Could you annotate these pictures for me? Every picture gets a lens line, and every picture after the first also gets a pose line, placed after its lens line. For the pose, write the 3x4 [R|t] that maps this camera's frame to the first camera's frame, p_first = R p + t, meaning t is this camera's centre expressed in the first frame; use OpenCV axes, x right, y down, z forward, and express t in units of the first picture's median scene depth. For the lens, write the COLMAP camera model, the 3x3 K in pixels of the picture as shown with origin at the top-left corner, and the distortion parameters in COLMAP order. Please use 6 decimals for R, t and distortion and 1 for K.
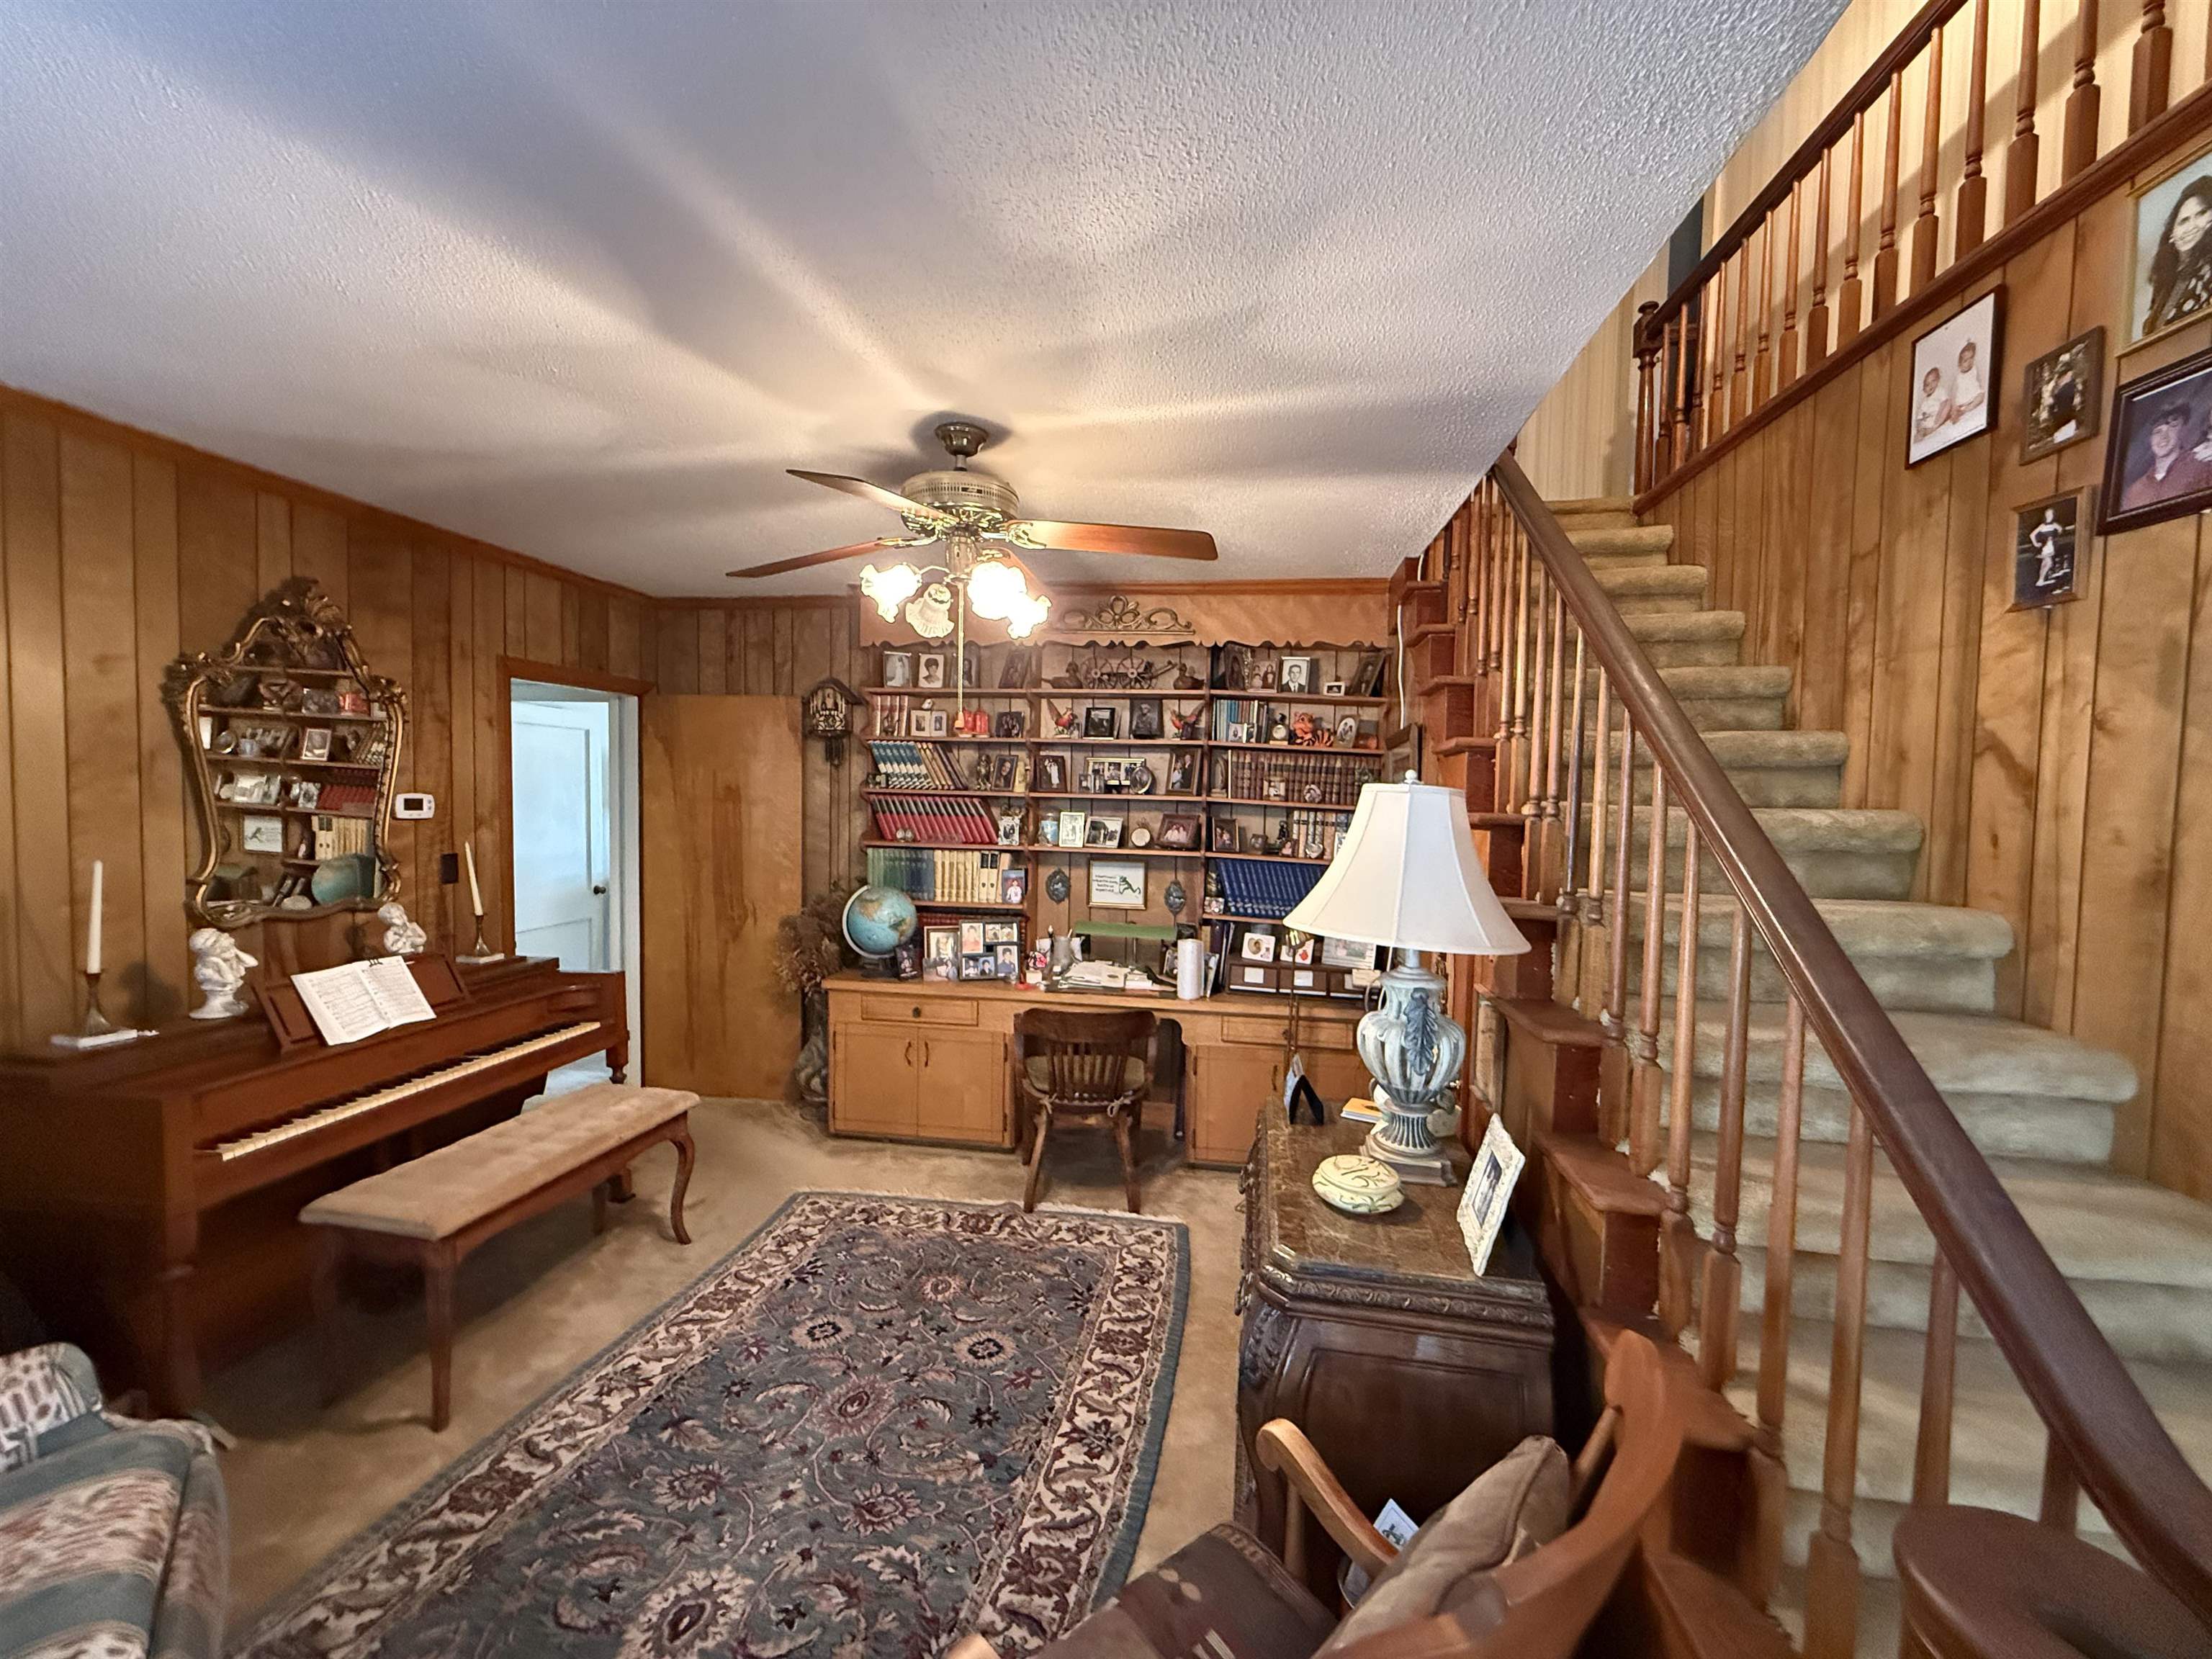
lens RADIAL K [[878.3, 0, 1109.2], [0, 878.3, 842.1], [0, 0, 1]] dist [-0.001689, -0.000009]
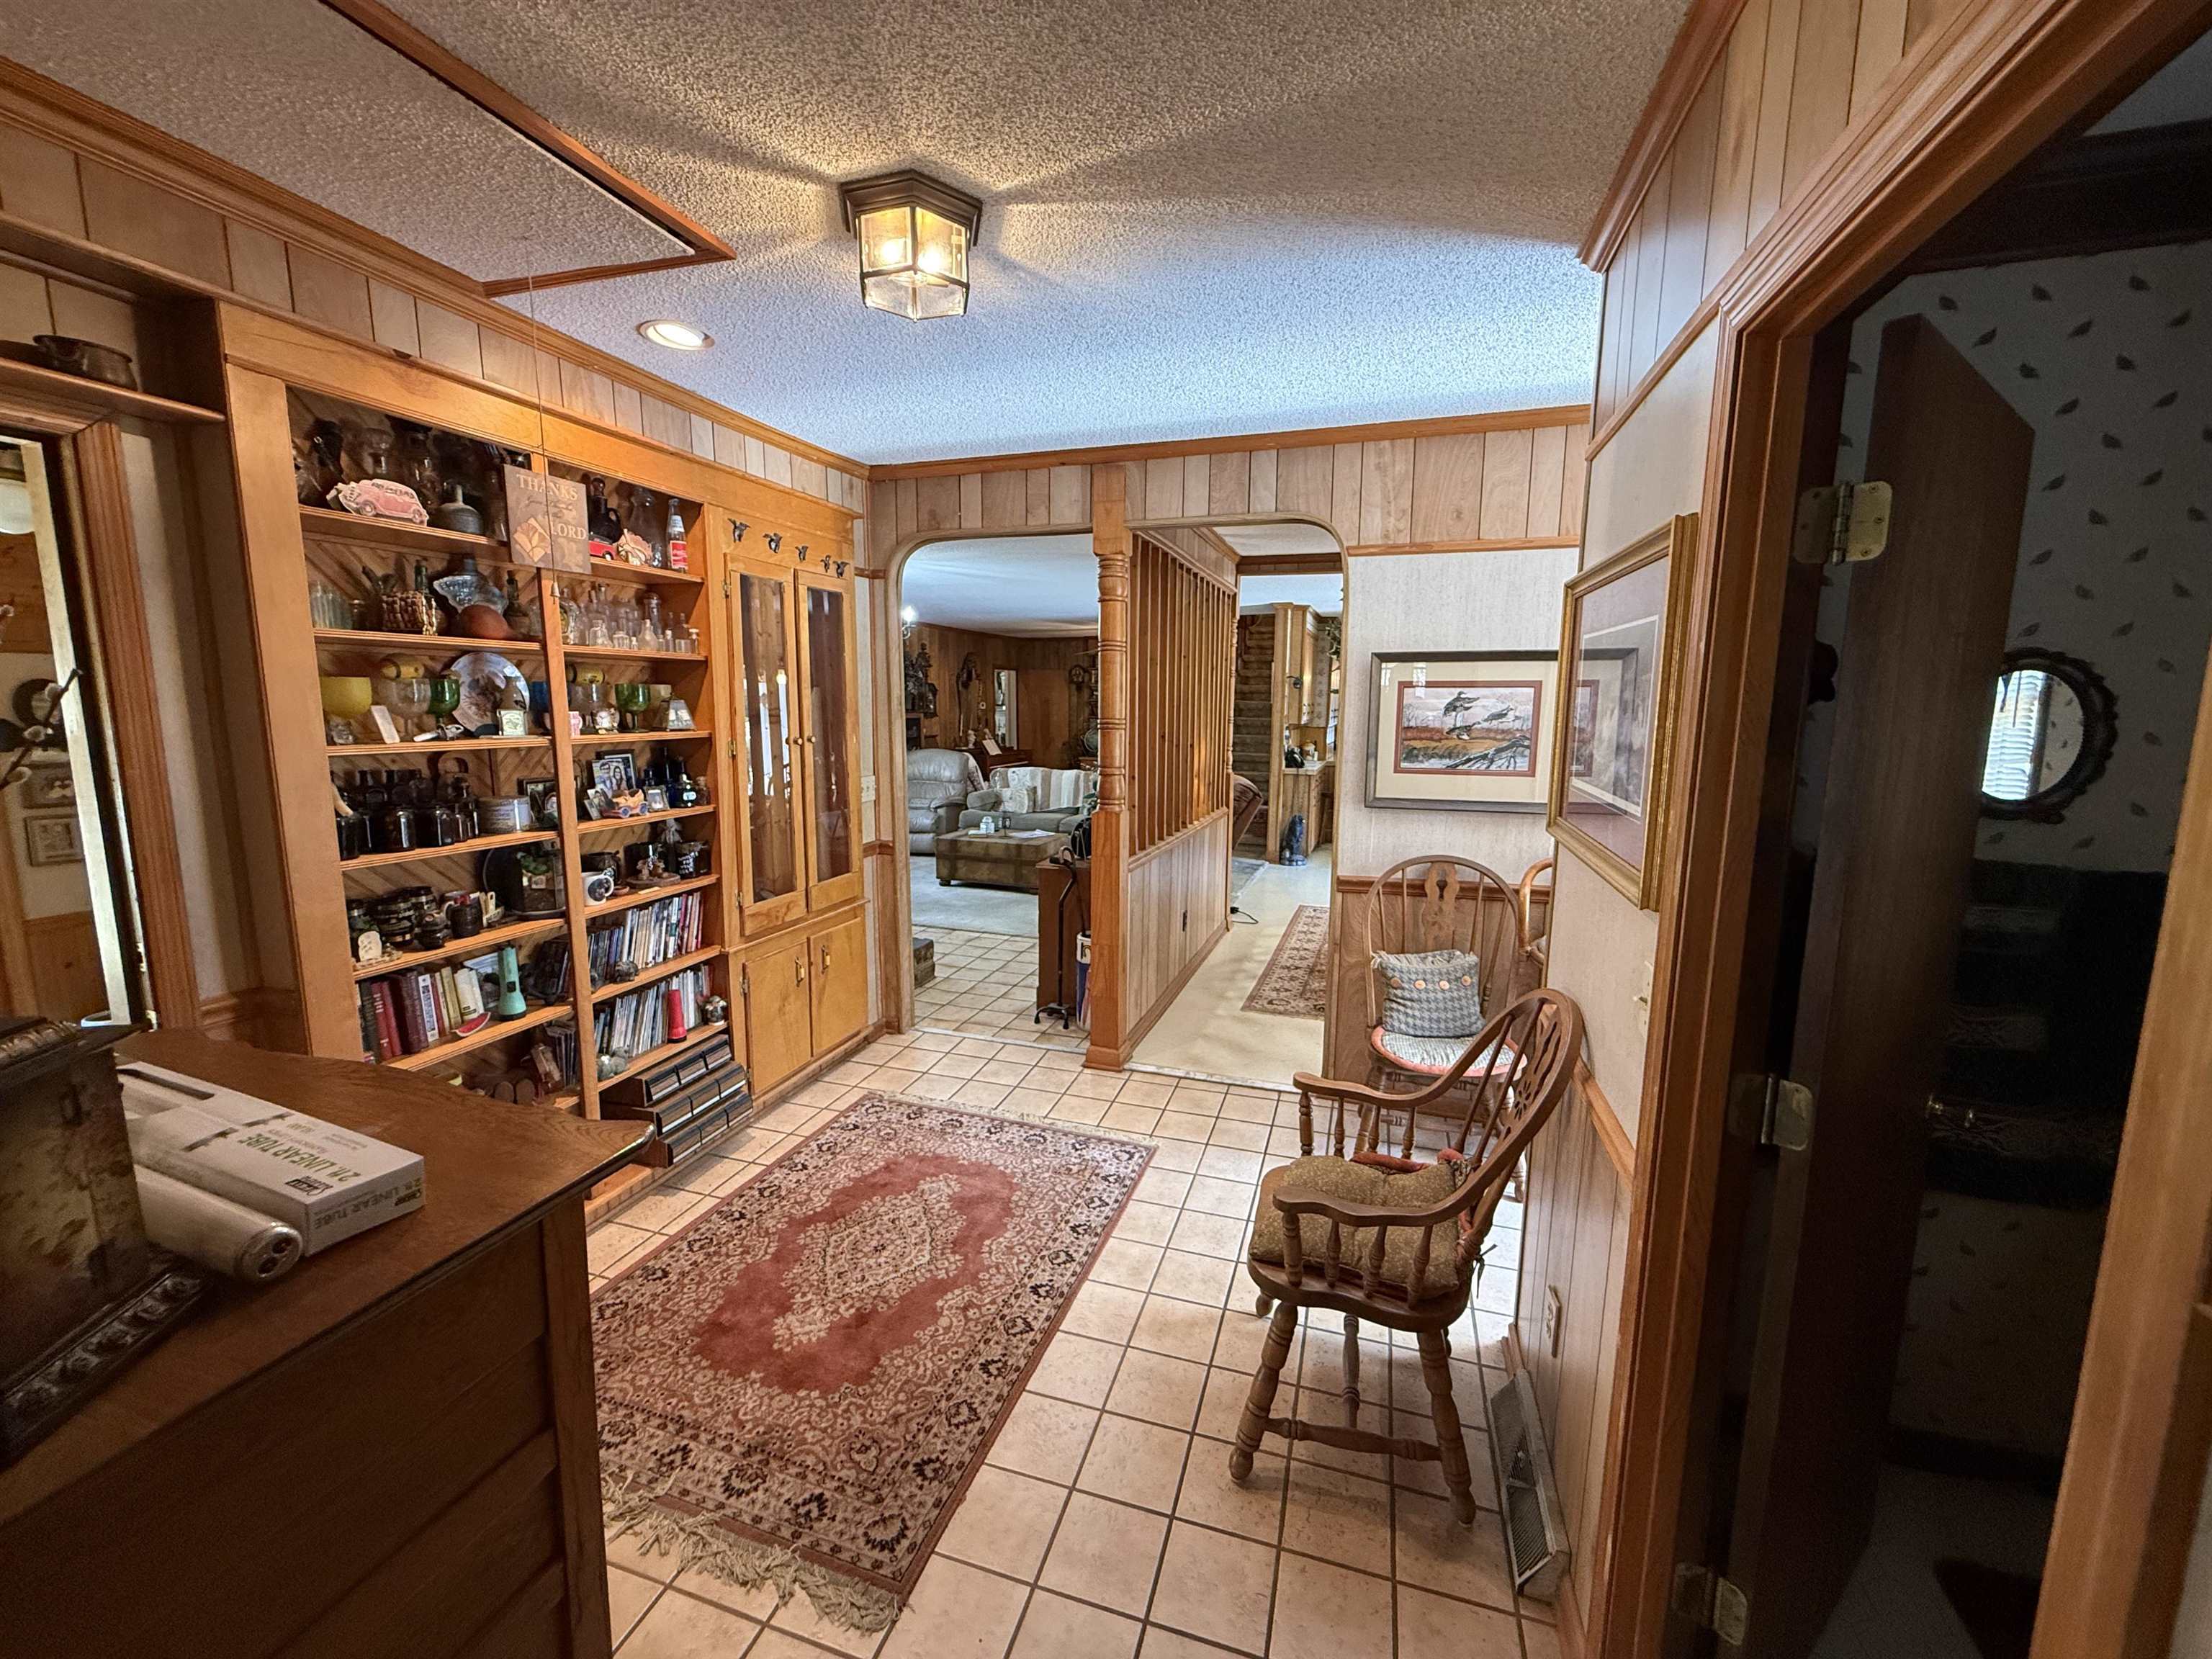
lens RADIAL K [[878.3, 0, 1108.1], [0, 878.3, 828.8], [0, 0, 1]] dist [-0.001689, -0.000009]
pose [[0.985152, 0.012524, -0.171229, 0.355487], [0.002254, 0.996306, 0.085840, 0.138903], [0.171672, -0.084952, 0.981485, -2.259636]]
